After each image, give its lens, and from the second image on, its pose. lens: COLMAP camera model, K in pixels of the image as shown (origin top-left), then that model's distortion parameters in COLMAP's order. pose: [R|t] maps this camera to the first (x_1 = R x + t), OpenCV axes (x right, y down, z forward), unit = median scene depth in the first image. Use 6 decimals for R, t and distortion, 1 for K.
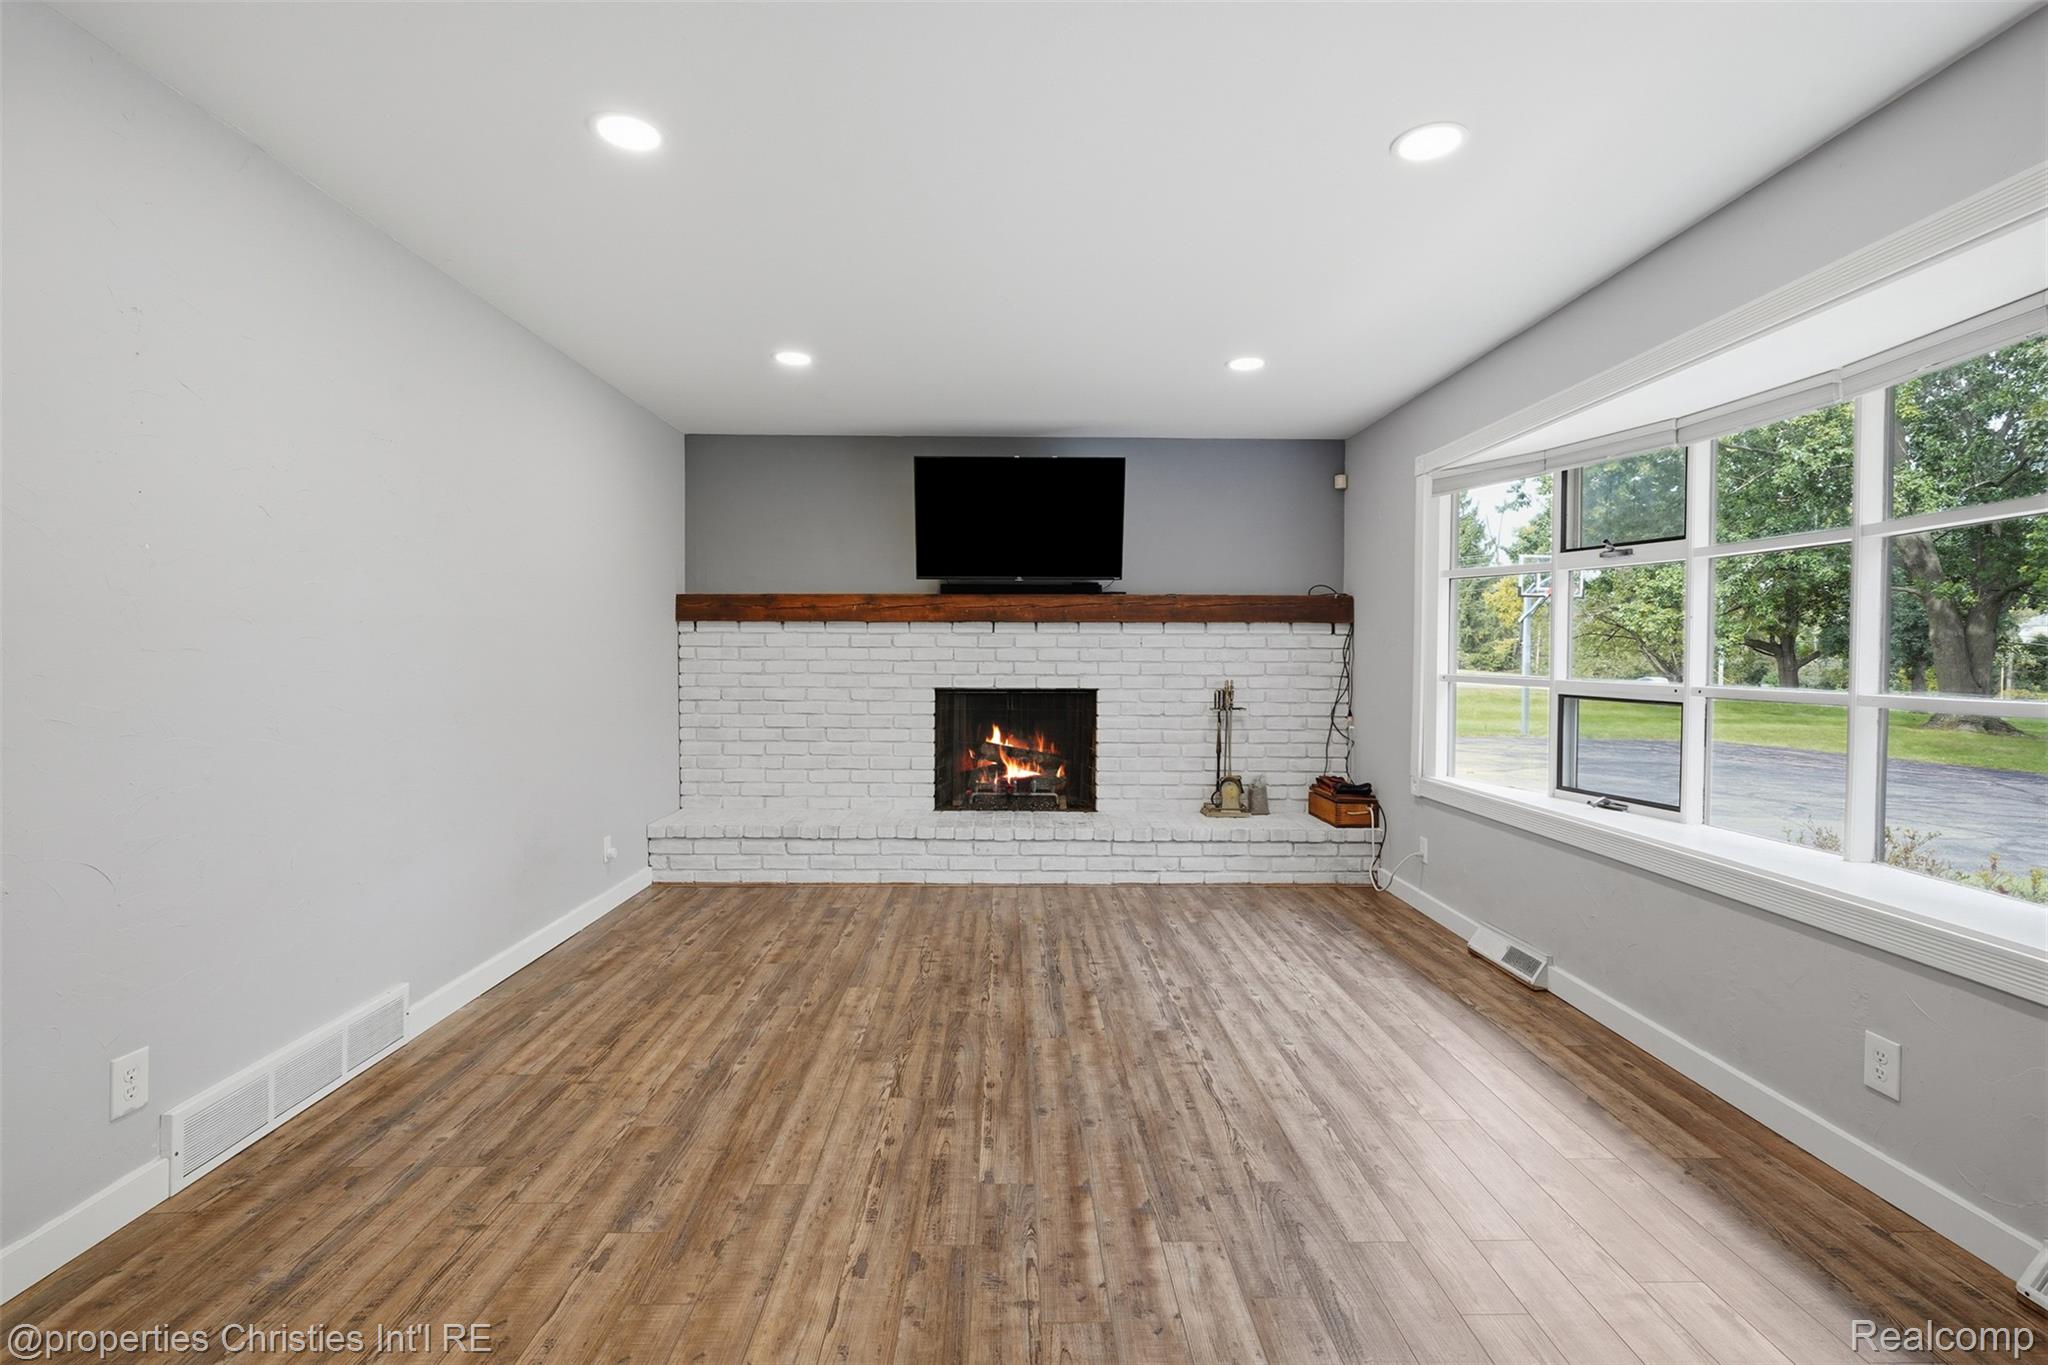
lens RADIAL K [[927.7, 0, 1018.7], [0, 927.7, 673.3], [0, 0, 1]] dist [0.006434, 0.000564]
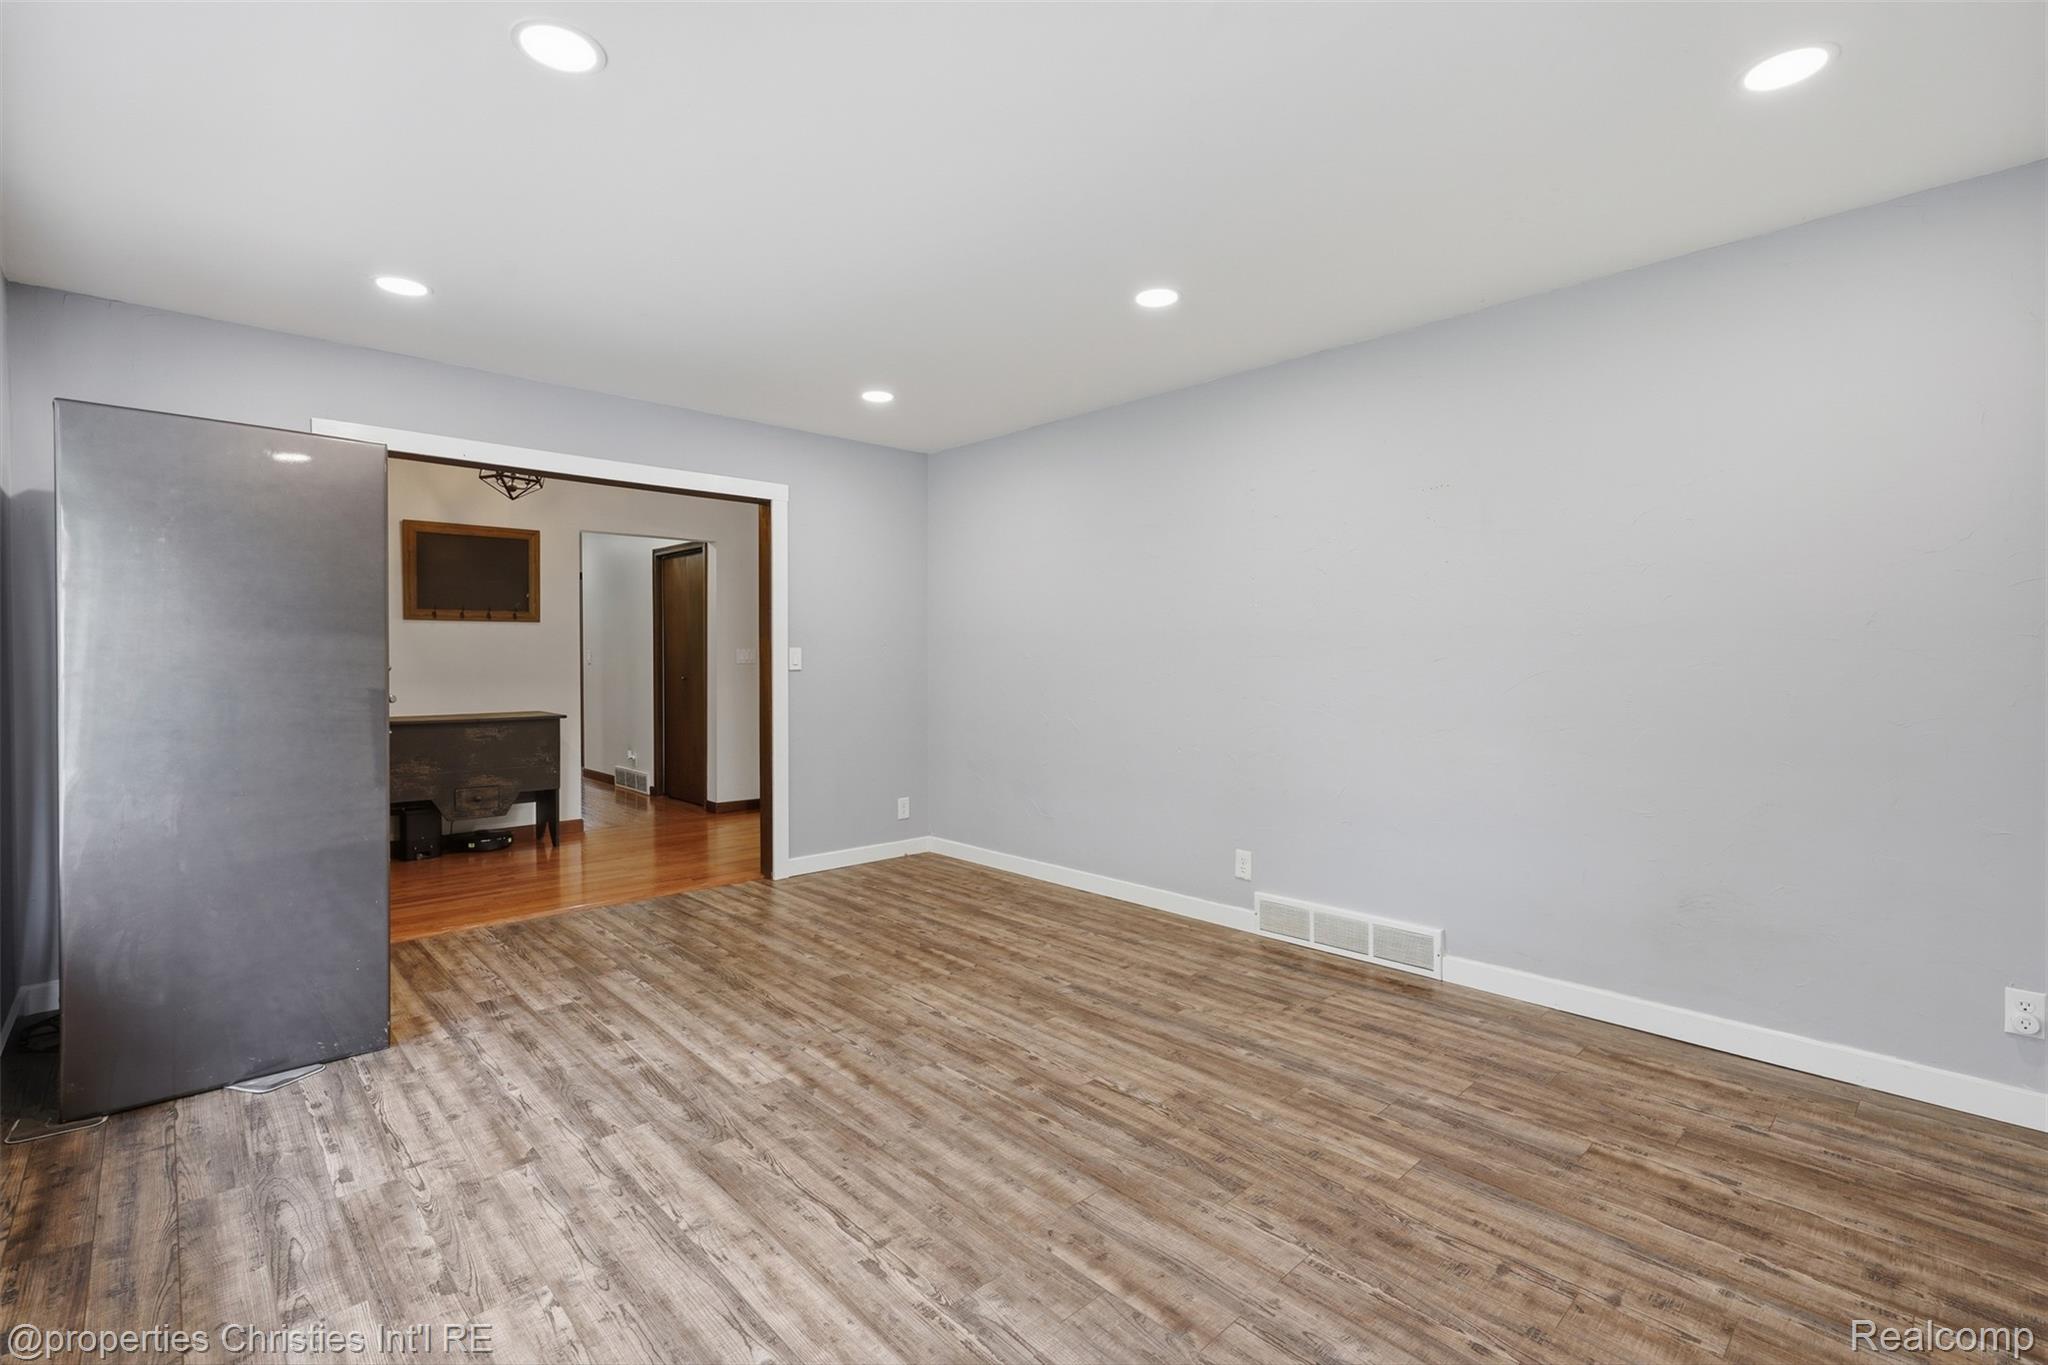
lens RADIAL K [[927.7, 0, 1018.7], [0, 927.7, 673.3], [0, 0, 1]] dist [0.006434, 0.000564]
pose [[-0.742983, 0.006666, -0.669277, 0.614286], [-0.016311, 0.999473, 0.028061, -0.028360], [0.669111, 0.031765, -0.742483, 1.683431]]
